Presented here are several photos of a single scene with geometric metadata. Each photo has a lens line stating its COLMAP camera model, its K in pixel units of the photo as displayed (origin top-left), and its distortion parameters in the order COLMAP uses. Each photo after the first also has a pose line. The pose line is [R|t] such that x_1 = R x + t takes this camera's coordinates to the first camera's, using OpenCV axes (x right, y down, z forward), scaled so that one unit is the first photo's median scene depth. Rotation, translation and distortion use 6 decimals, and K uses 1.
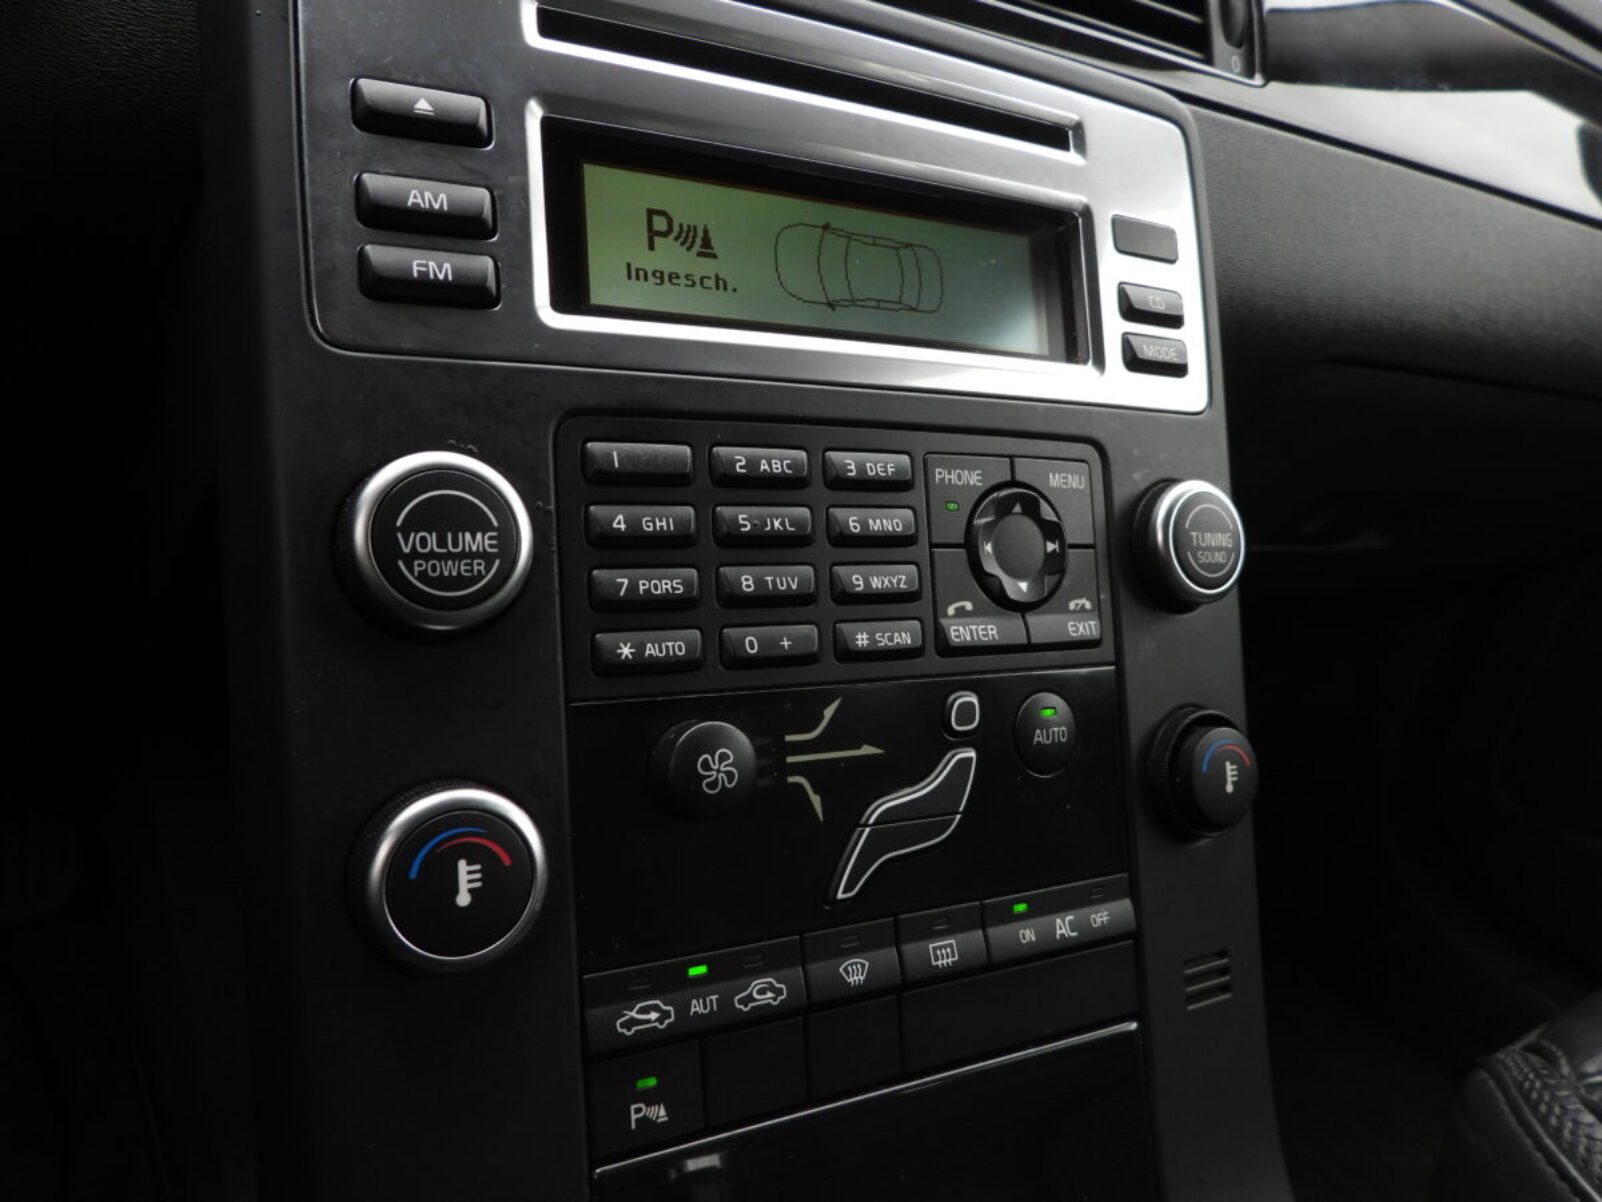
lens RADIAL K [[1145.9, 0, 801.0], [0, 1145.9, 601.0], [0, 0, 1]] dist [-0.004628, -0.000130]
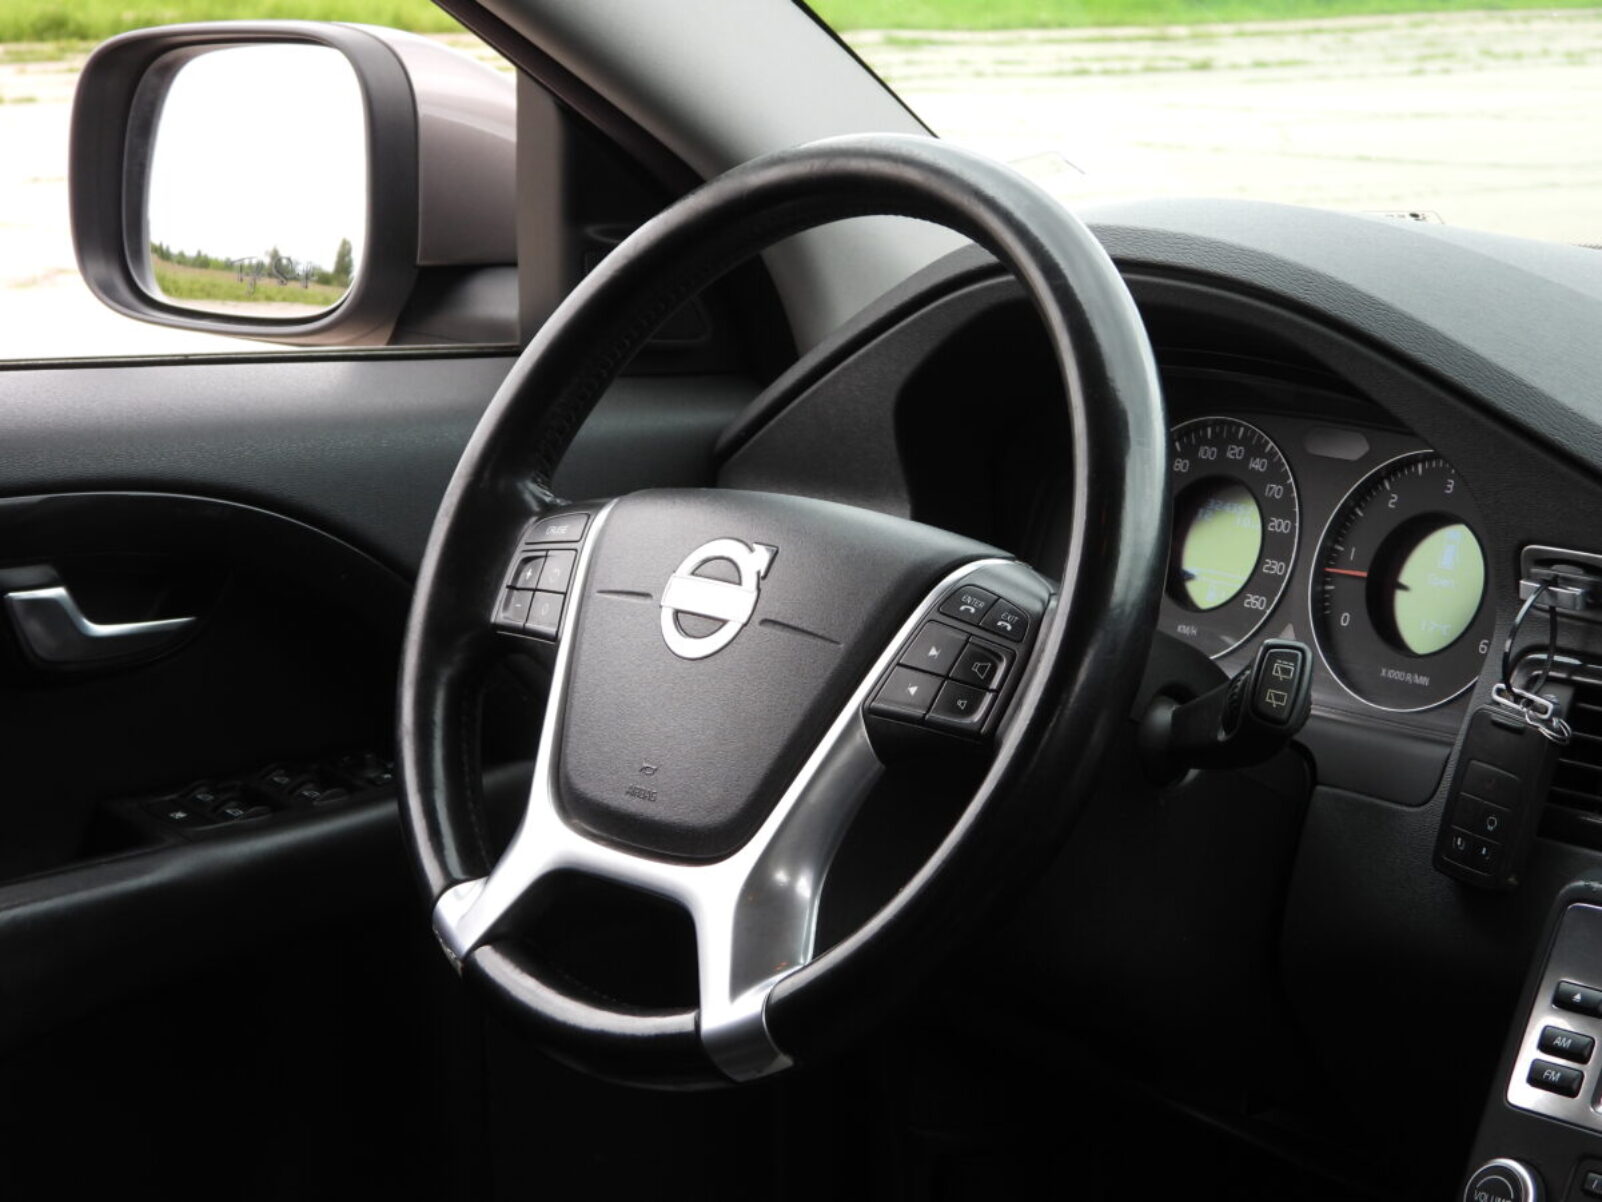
lens RADIAL K [[3826.3, 0, 801.0], [0, 3826.3, 601.0], [0, 0, 1]] dist [-0.056504, -0.286586]
pose [[0.236459, 0.027922, -0.971240, 5.112019], [-0.296615, 0.953946, -0.044790, -0.341018], [0.925260, 0.298675, 0.233851, -1.789771]]
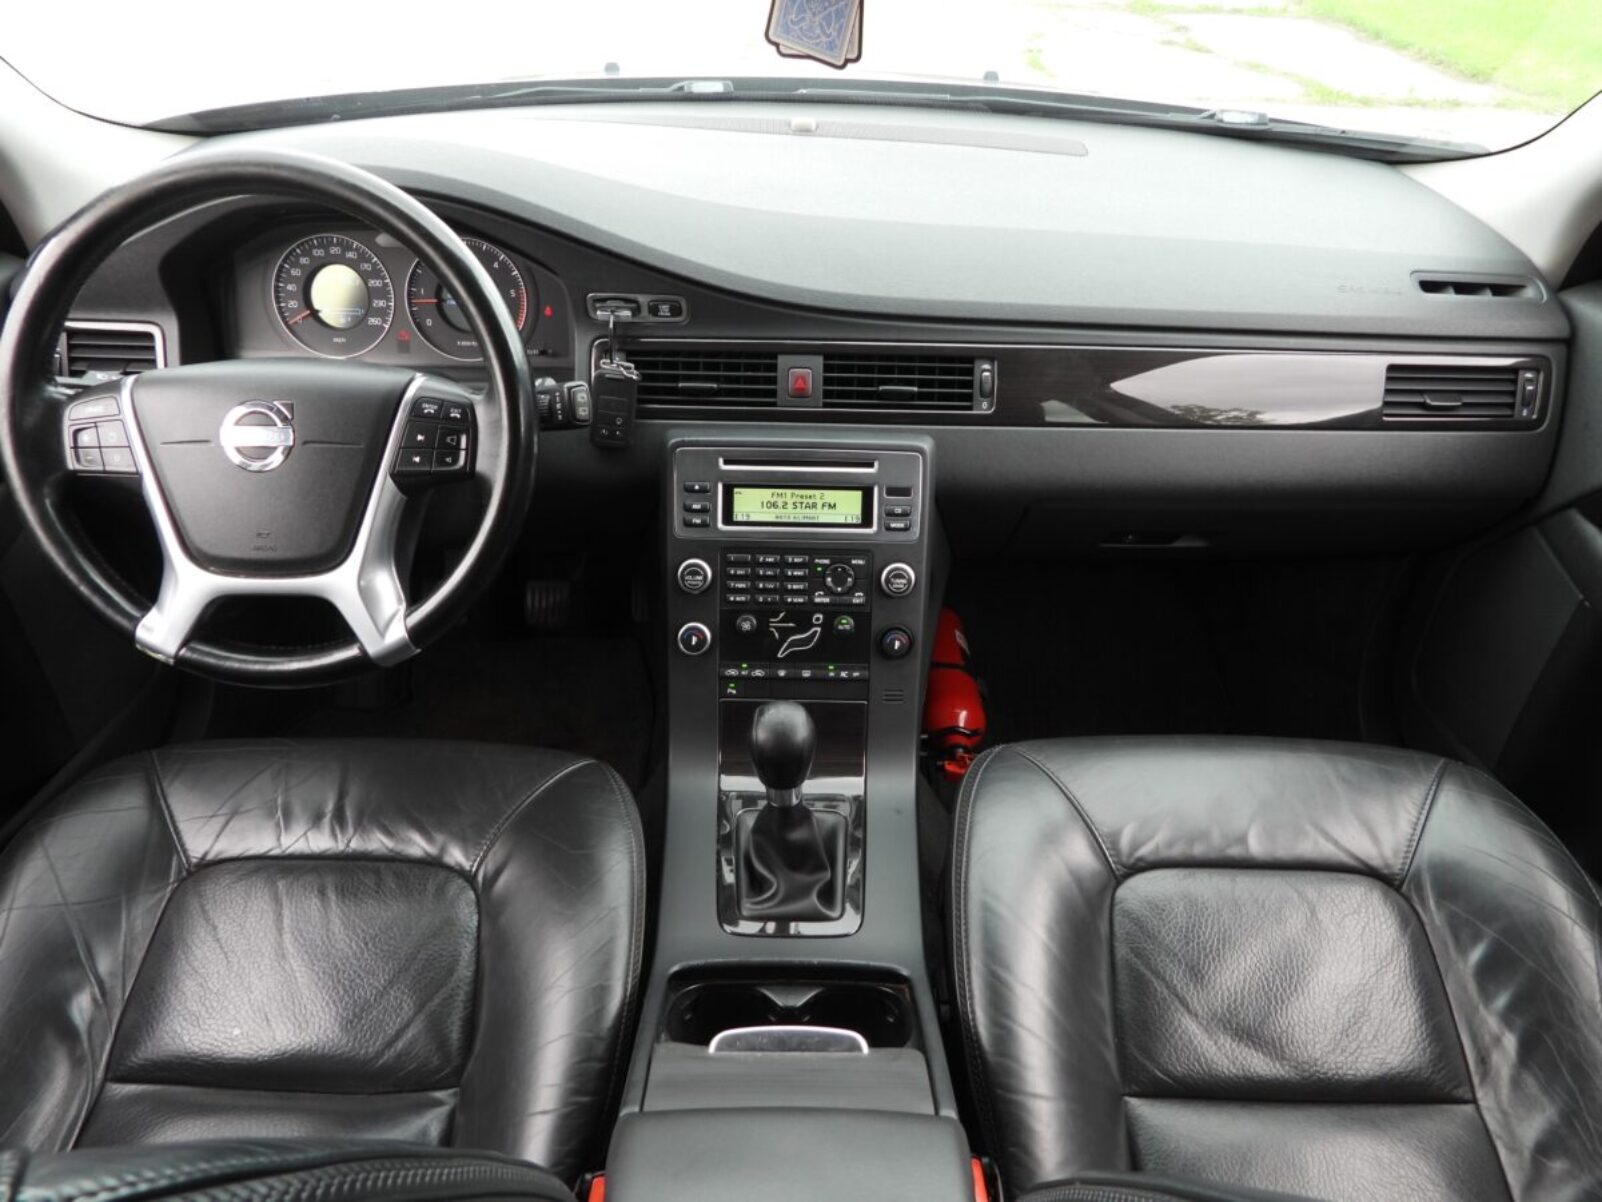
lens RADIAL K [[1168.9, 0, 801.0], [0, 1168.9, 601.0], [0, 0, 1]] dist [-0.010957, -0.000332]
pose [[0.878496, 0.145910, -0.454922, 2.118601], [-0.045978, 0.973622, 0.223488, -0.959353], [0.475531, -0.175417, 0.862032, -2.805720]]
